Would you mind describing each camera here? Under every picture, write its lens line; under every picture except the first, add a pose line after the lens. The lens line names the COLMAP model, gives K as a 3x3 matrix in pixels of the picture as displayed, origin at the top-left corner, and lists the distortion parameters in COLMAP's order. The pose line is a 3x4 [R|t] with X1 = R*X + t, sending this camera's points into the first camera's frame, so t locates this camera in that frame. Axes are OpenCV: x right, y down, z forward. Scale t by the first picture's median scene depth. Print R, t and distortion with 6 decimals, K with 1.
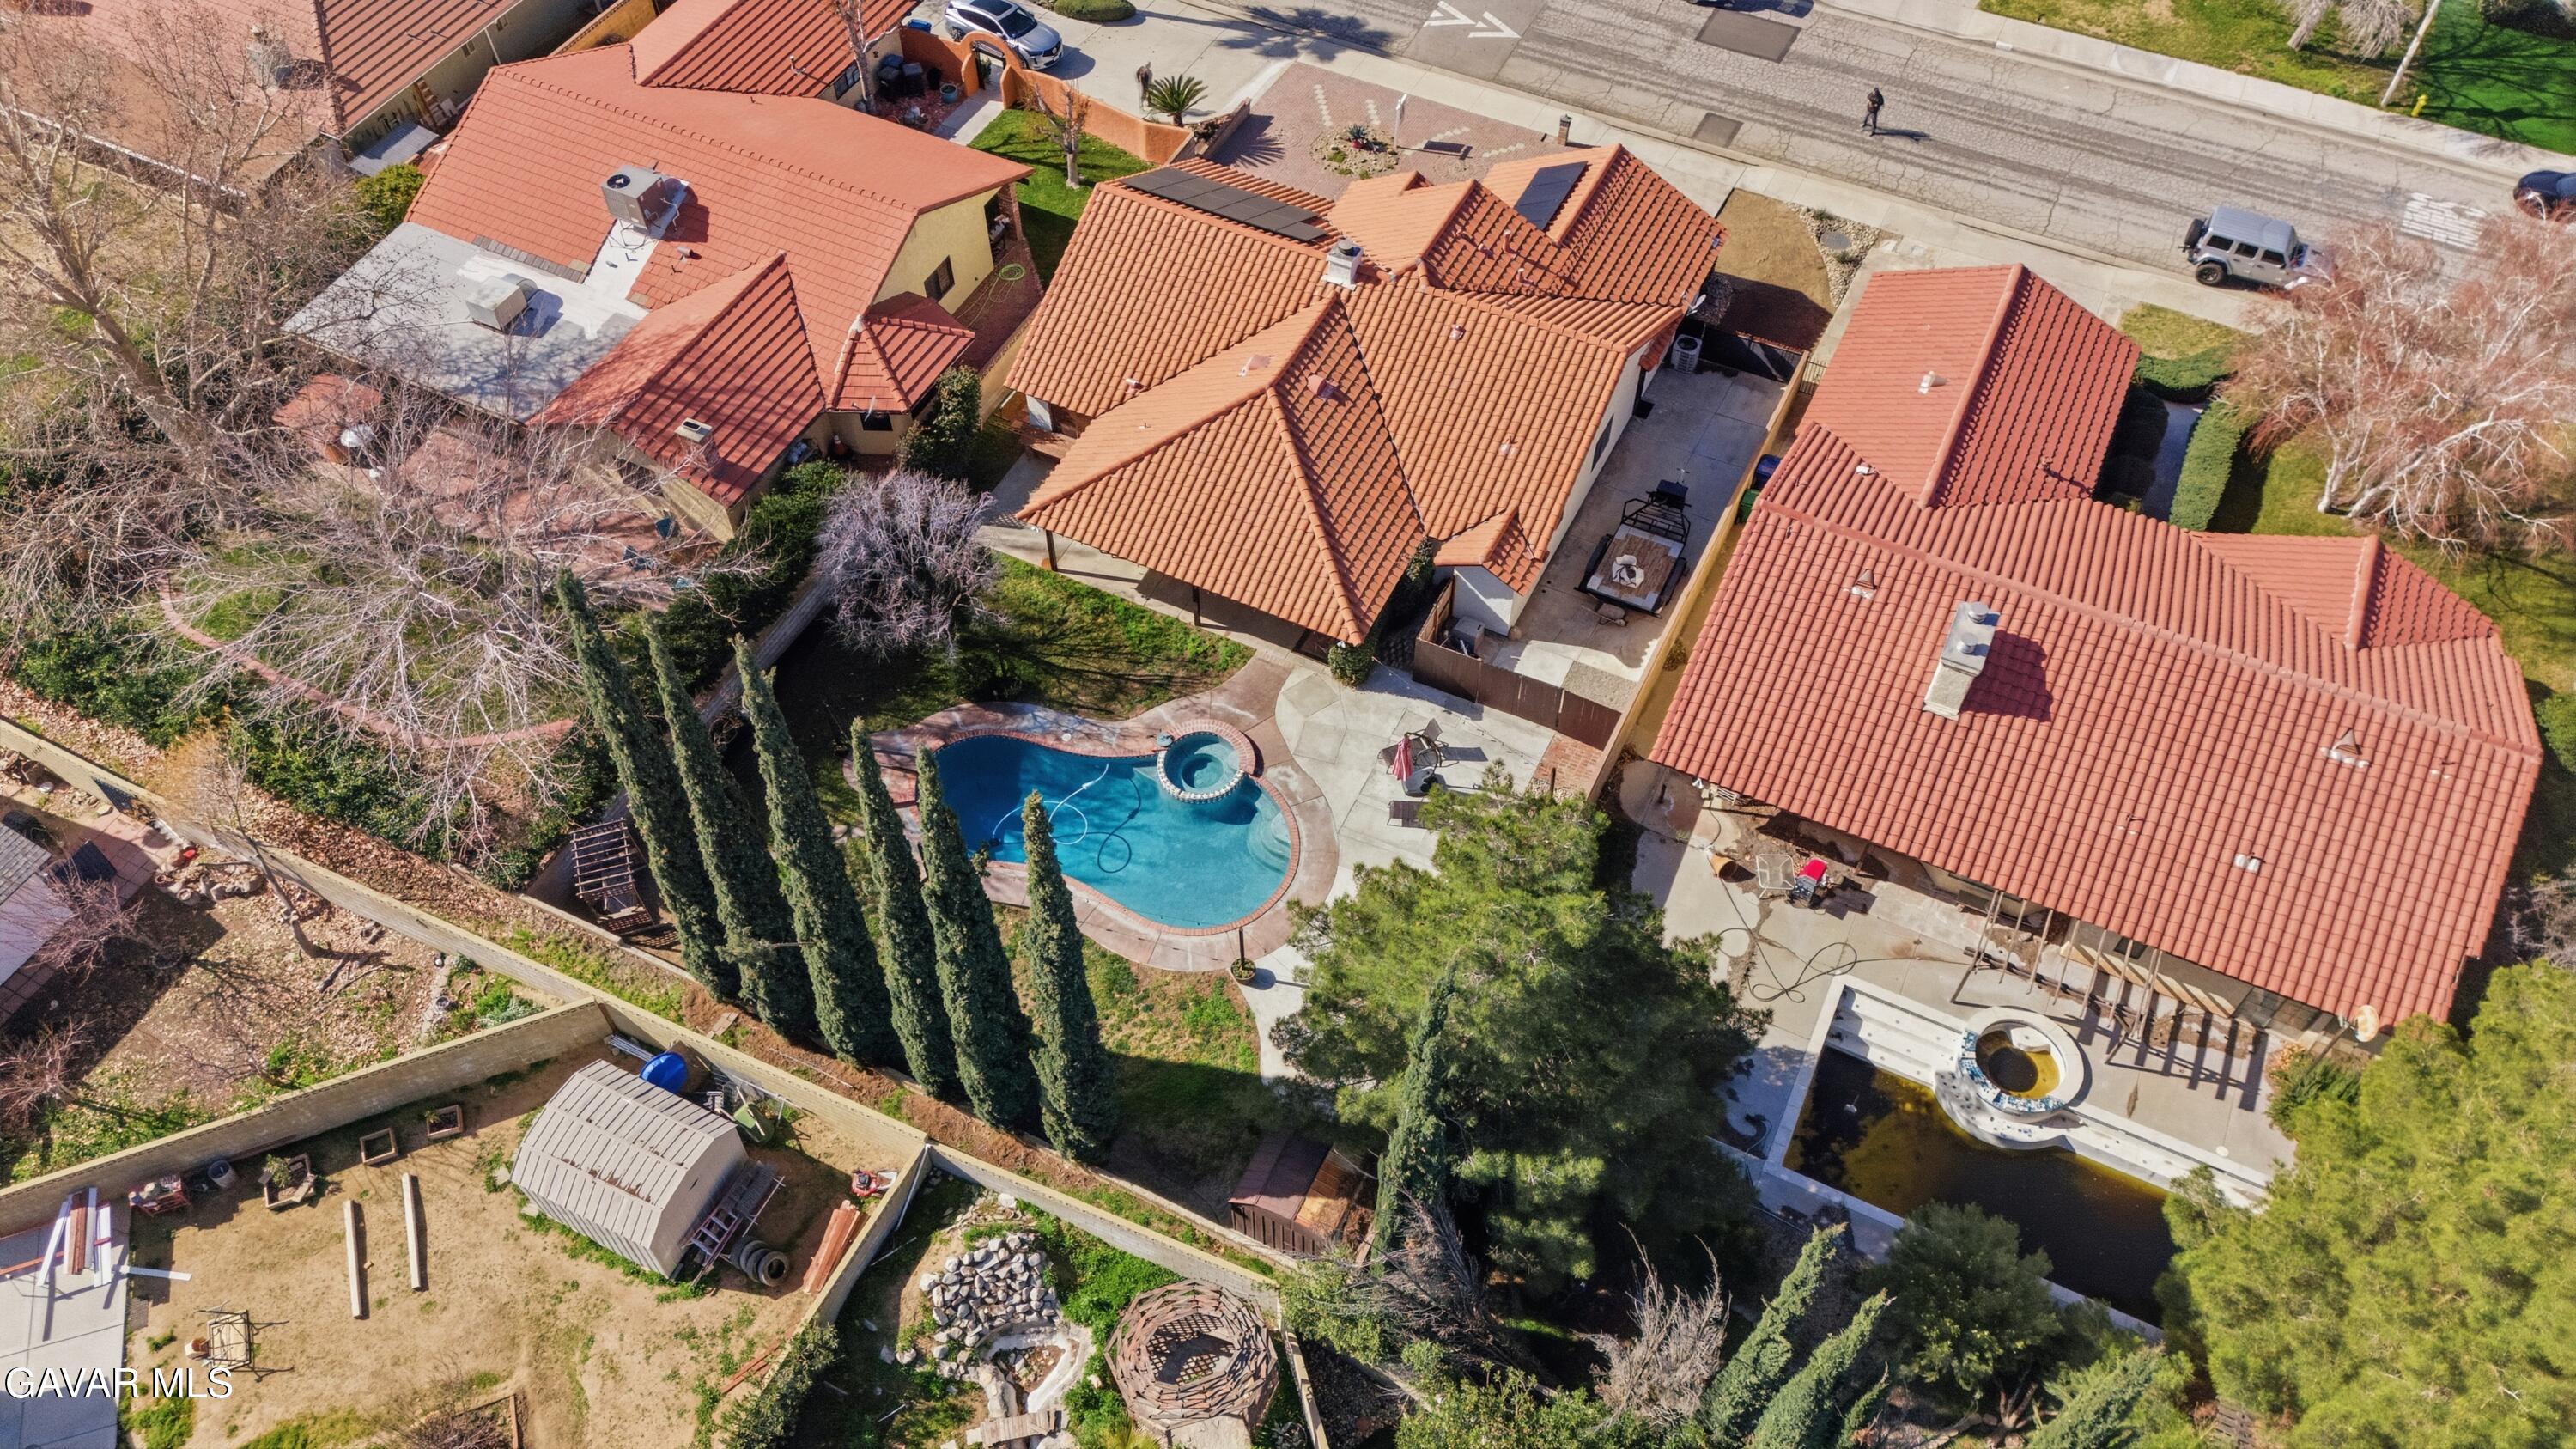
lens RADIAL K [[1985.9, 0, 1288.0], [0, 1985.9, 724.5], [0, 0, 1]] dist [0.010048, 0.004700]
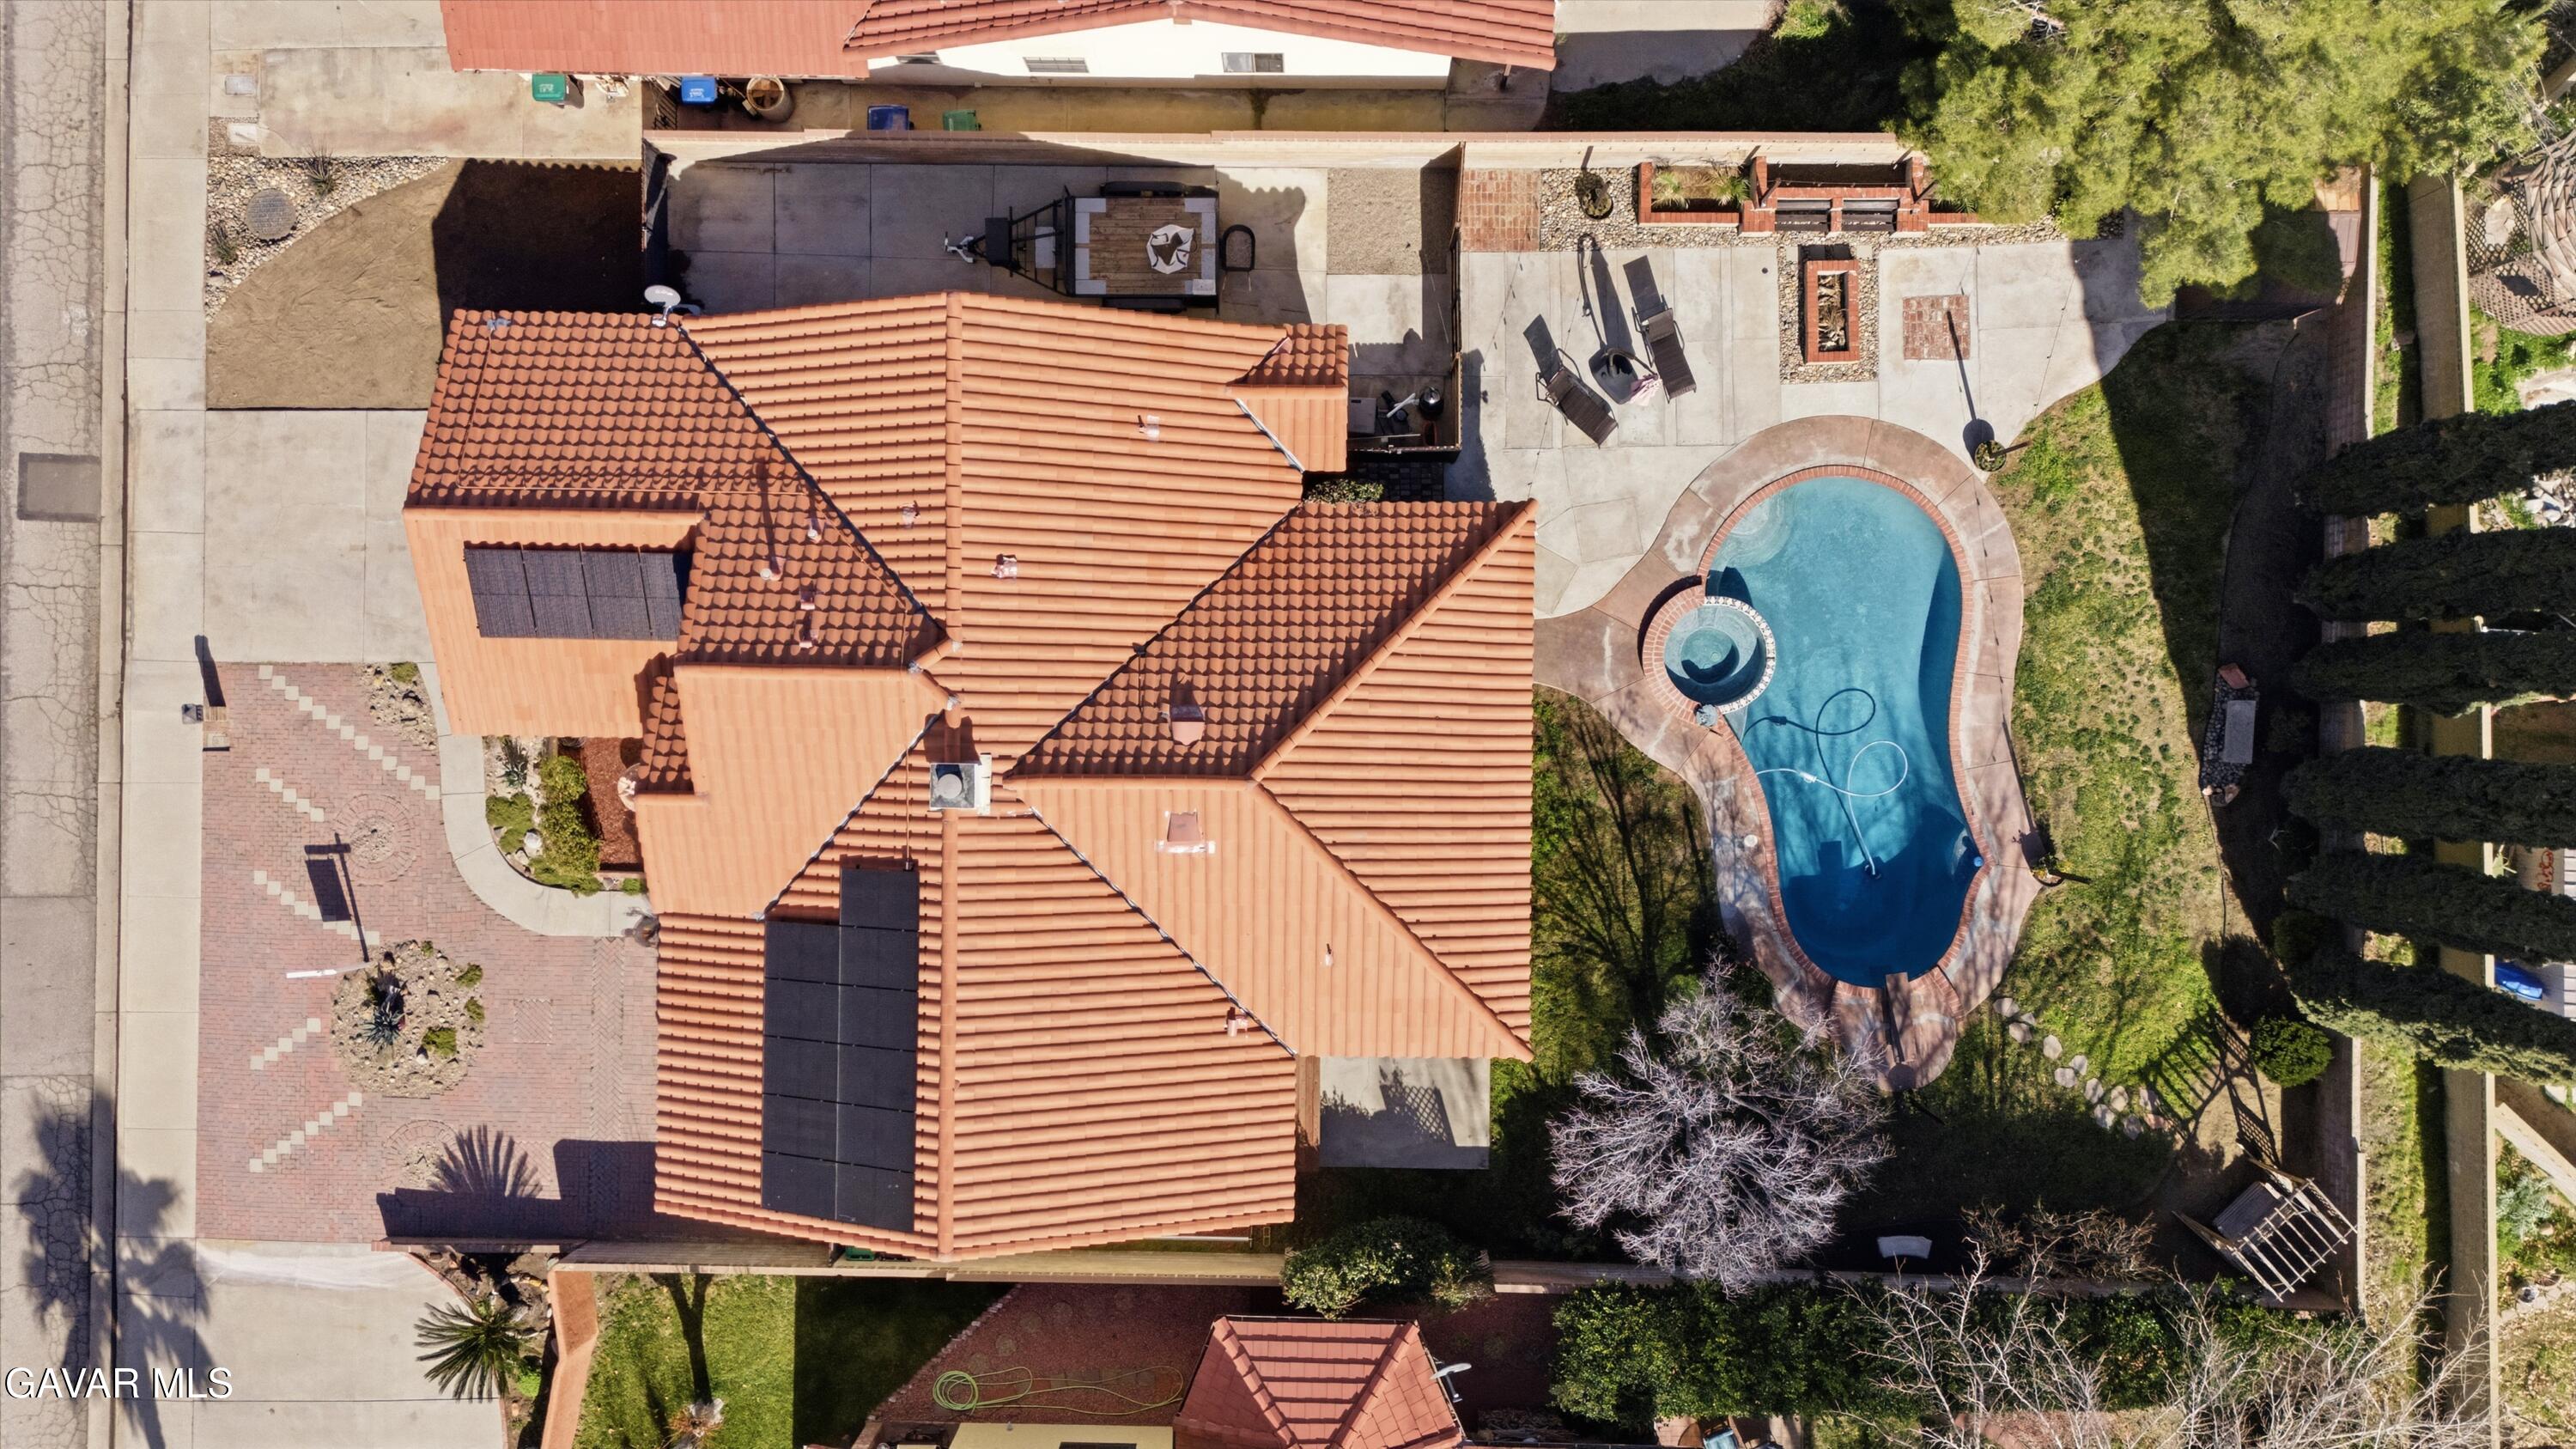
lens RADIAL K [[1985.9, 0, 1288.0], [0, 1985.9, 724.5], [0, 0, 1]] dist [0.010048, 0.004700]
pose [[-0.431248, -0.902222, 0.004500, -0.000761], [0.719285, -0.340788, 0.605386, -0.524597], [-0.544659, 0.264308, 0.795919, 0.464713]]
